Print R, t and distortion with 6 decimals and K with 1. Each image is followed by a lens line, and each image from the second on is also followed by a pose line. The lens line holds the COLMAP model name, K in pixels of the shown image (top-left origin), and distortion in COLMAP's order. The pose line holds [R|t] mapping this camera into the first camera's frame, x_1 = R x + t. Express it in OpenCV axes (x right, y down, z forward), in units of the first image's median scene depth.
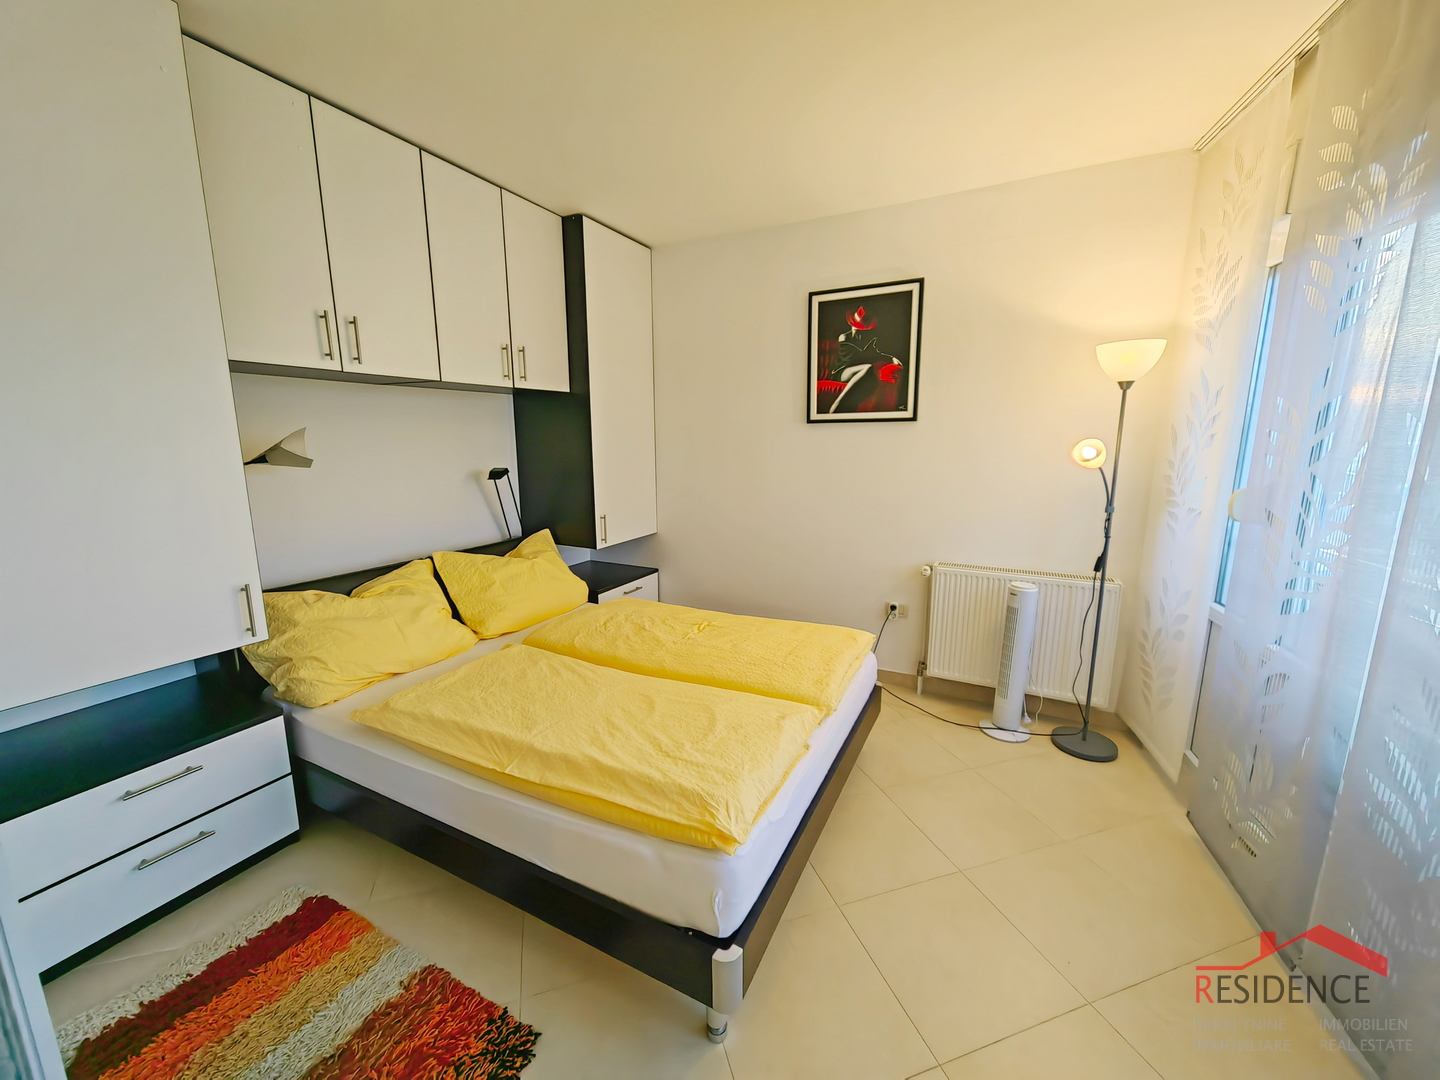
lens RADIAL K [[554.2, 0, 716.5], [0, 554.2, 536.7], [0, 0, 1]] dist [0.005983, -0.001527]
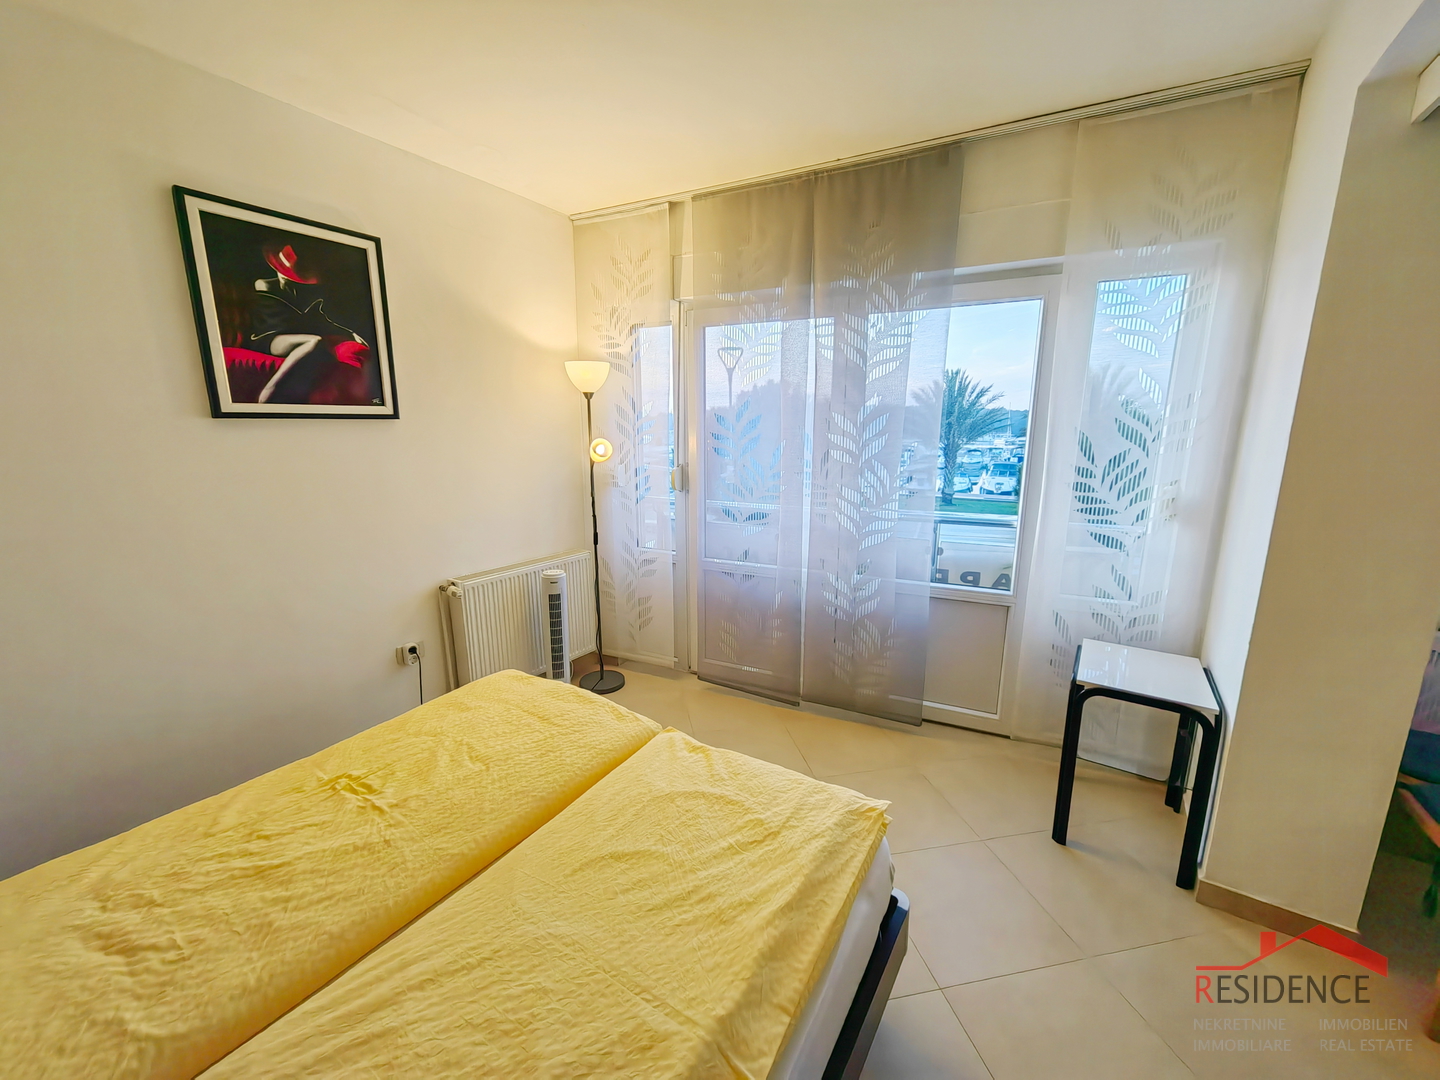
lens RADIAL K [[554.2, 0, 723.6], [0, 554.2, 538.1], [0, 0, 1]] dist [0.005983, -0.001527]
pose [[0.116538, -0.191136, 0.974621, -0.403459], [0.180024, 0.969117, 0.168531, -0.089871], [-0.976735, 0.155815, 0.147348, 0.440186]]
